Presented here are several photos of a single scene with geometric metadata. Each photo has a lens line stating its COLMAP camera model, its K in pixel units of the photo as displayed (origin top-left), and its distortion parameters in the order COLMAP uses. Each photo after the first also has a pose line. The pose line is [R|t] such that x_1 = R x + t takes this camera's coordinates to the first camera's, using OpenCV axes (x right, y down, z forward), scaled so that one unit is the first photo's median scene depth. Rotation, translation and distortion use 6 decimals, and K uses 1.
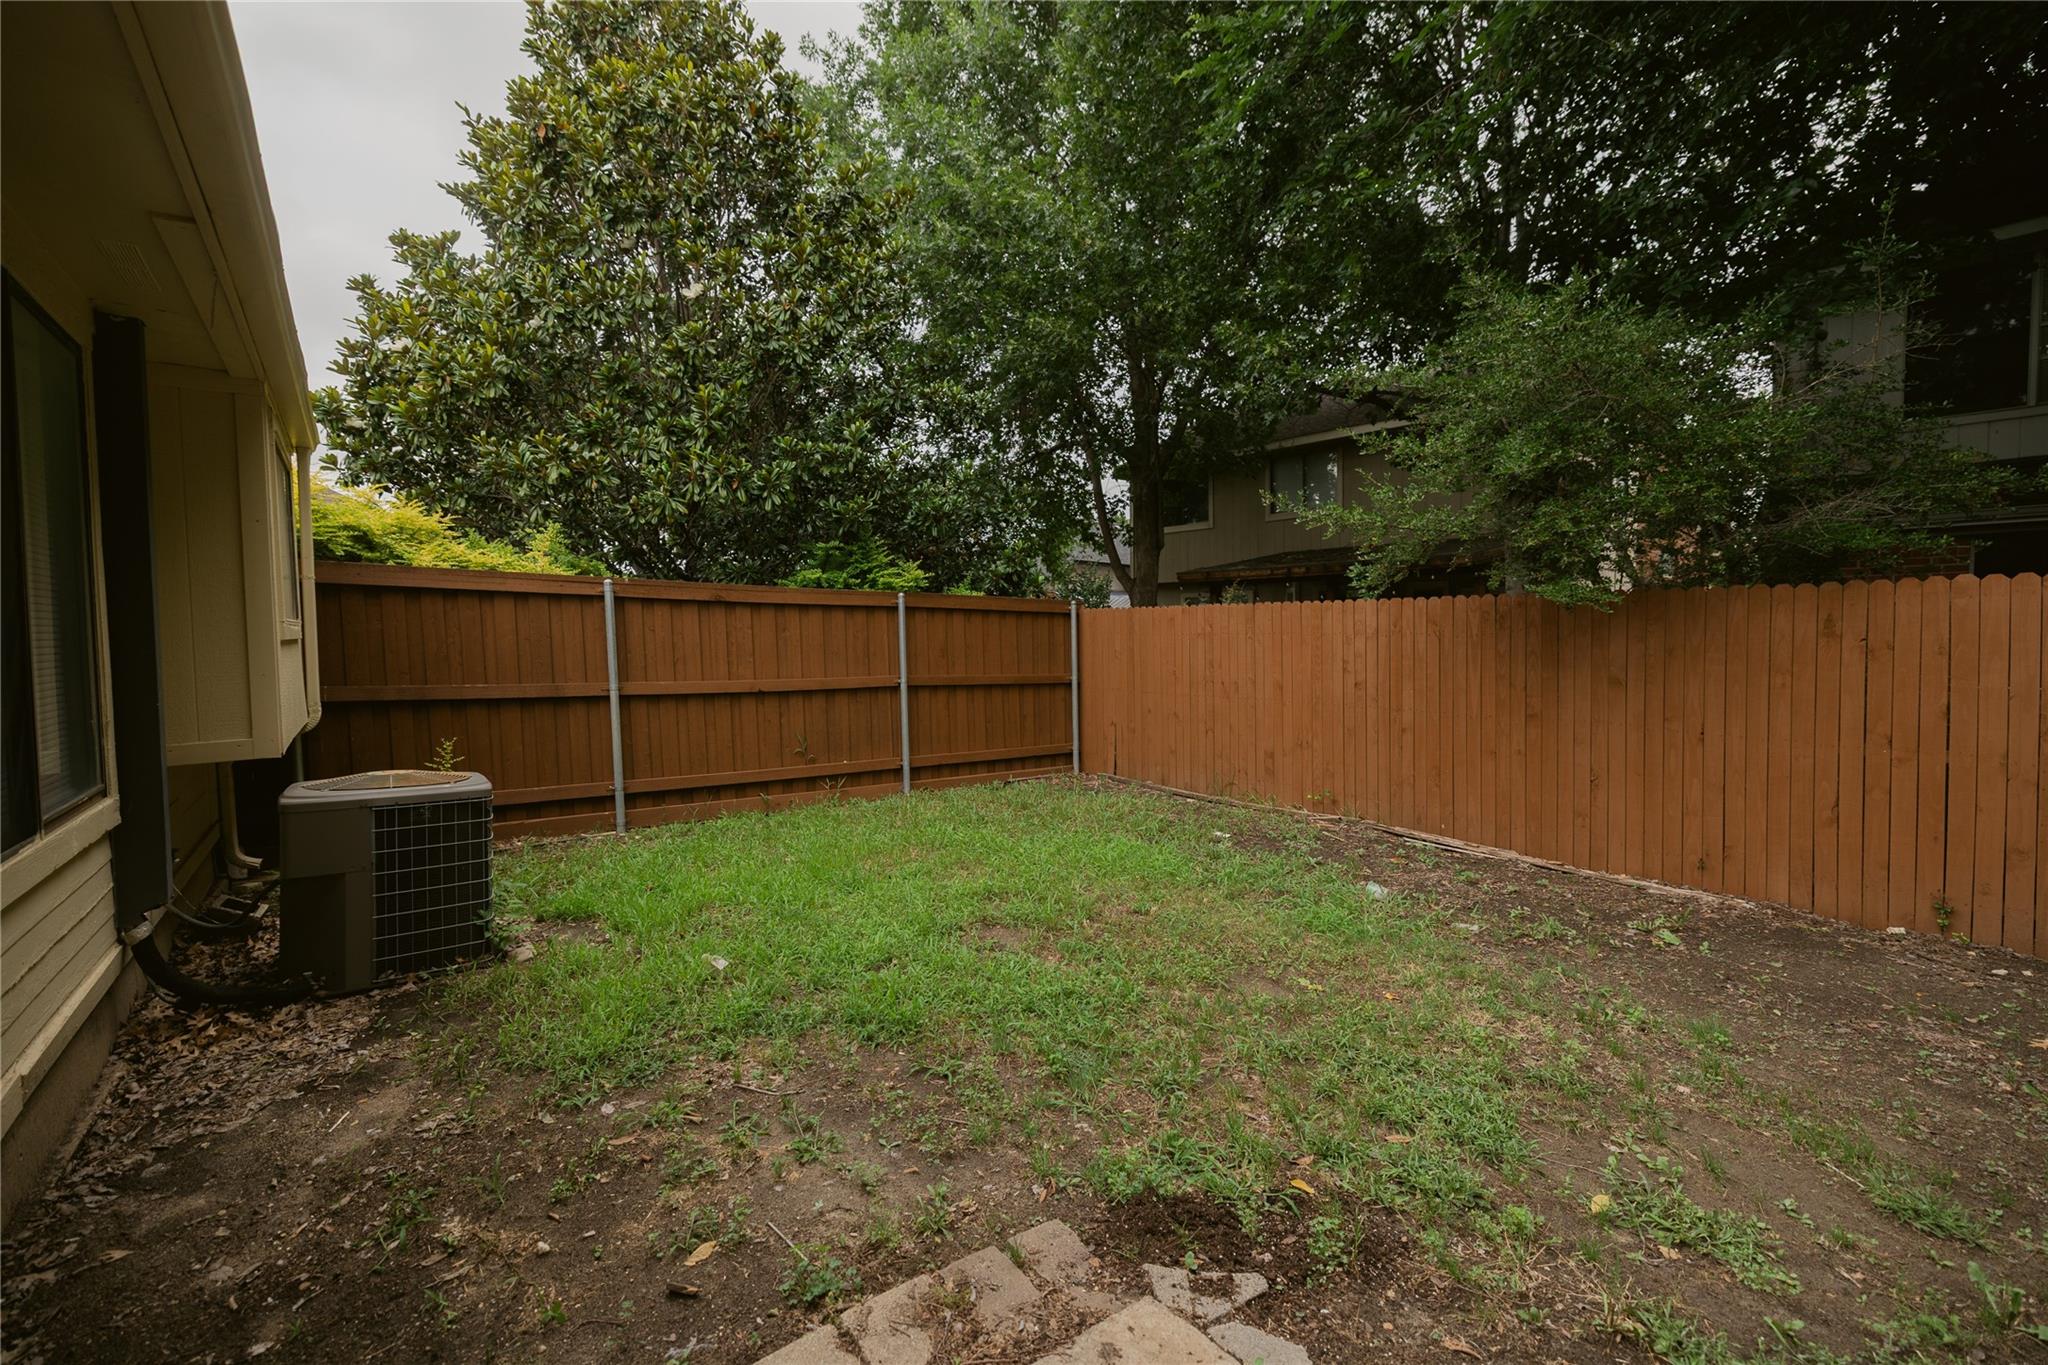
lens RADIAL K [[857.3, 0, 1023.0], [0, 857.3, 673.3], [0, 0, 1]] dist [-0.002384, 0.000812]
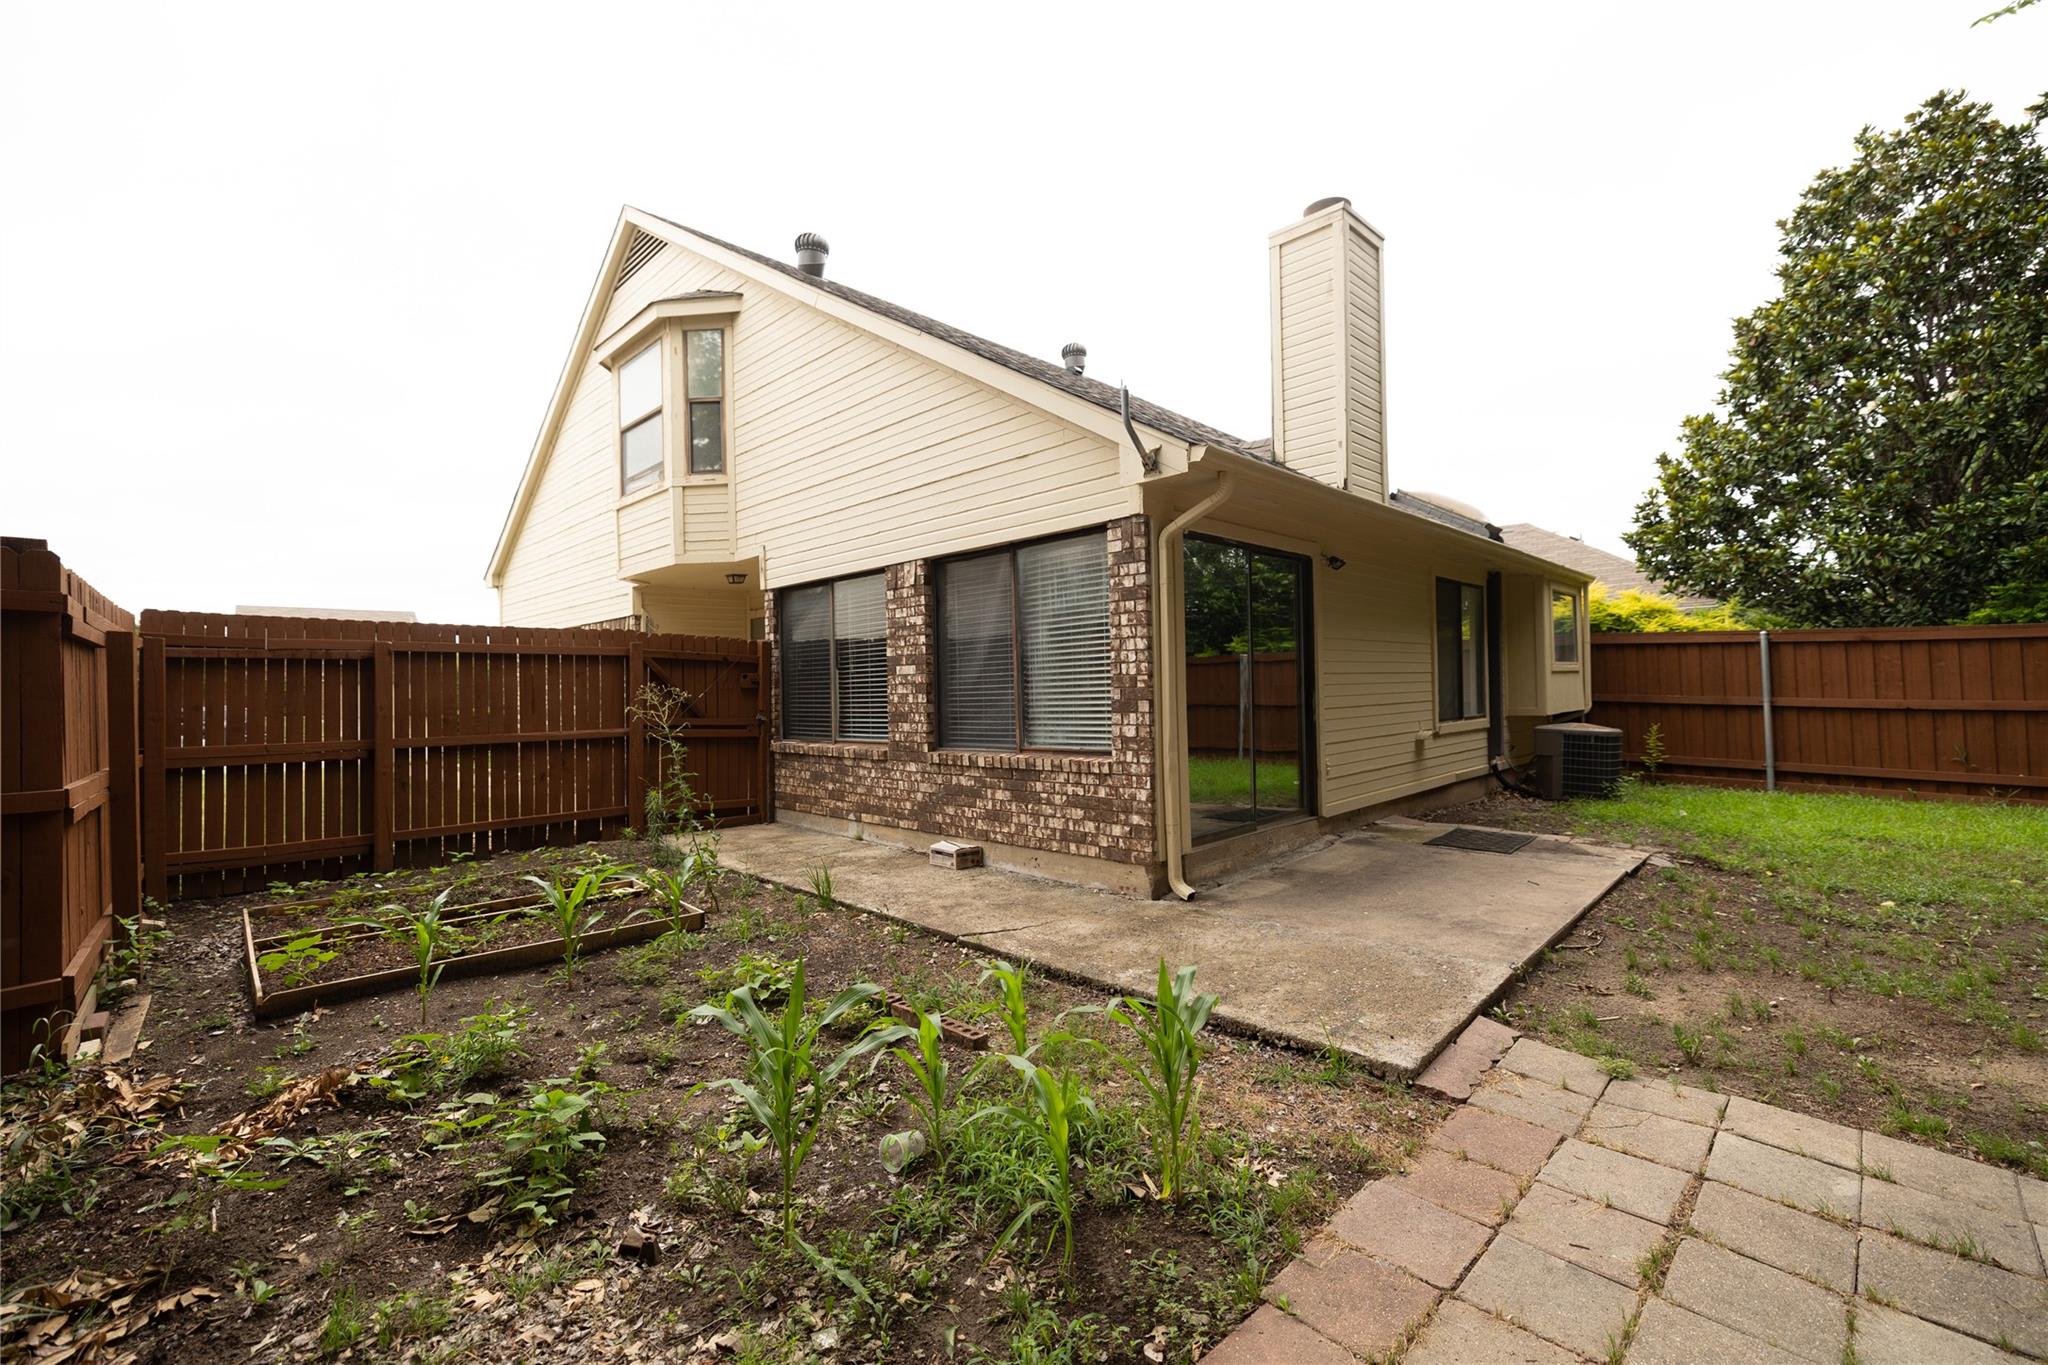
lens RADIAL K [[857.3, 0, 1022.3], [0, 857.3, 679.3], [0, 0, 1]] dist [-0.002384, 0.000812]
pose [[0.137882, 0.000981, -0.990448, 0.906394], [-0.034270, 0.999405, -0.003781, 0.031183], [0.989856, 0.034464, 0.137834, -0.573615]]
